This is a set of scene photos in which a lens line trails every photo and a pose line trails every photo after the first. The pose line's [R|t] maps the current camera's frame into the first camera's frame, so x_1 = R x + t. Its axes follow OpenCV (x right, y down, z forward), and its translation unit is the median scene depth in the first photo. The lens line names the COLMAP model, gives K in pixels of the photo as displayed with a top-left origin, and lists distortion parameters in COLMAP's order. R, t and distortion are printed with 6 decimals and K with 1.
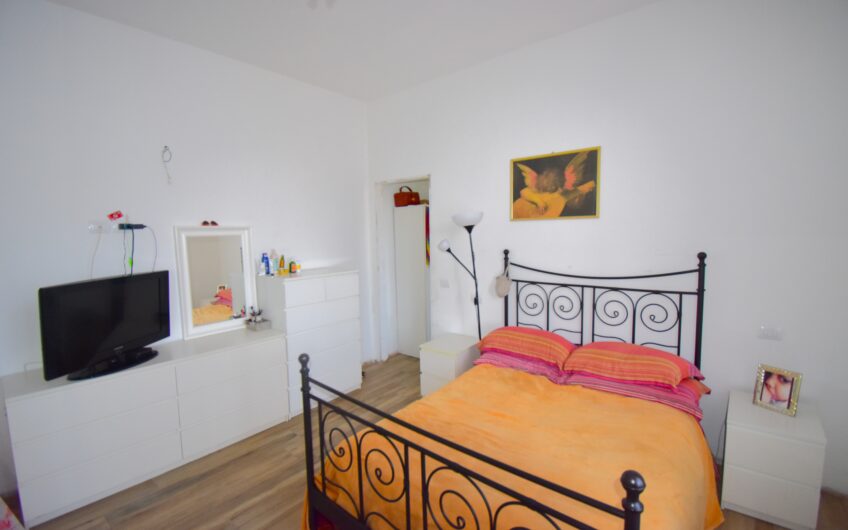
lens RADIAL K [[368.1, 0, 424.9], [0, 368.1, 264.0], [0, 0, 1]] dist [0.019415, -0.020764]
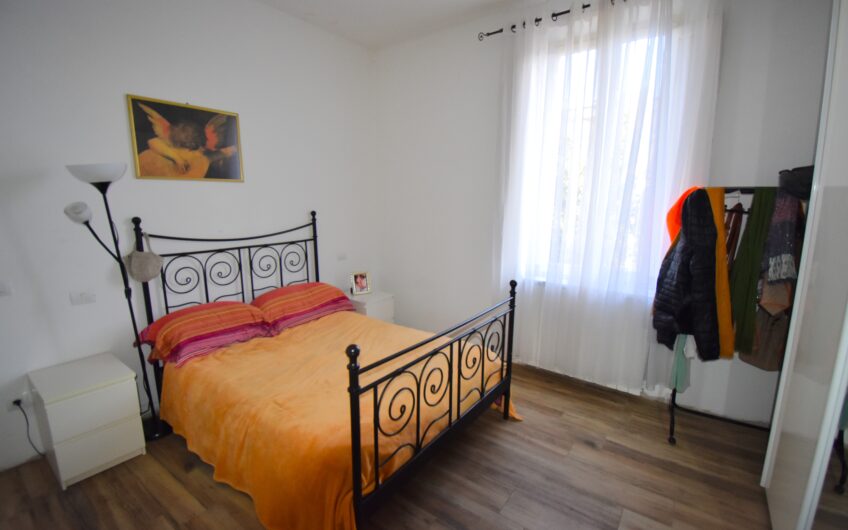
lens RADIAL K [[387.8, 0, 424.0], [0, 387.8, 265.0], [0, 0, 1]] dist [0.021009, -0.025460]
pose [[-0.059391, -0.158004, 0.985651, -0.705076], [0.078470, 0.983599, 0.162403, -0.031006], [-0.995146, 0.086989, -0.046019, 0.545001]]
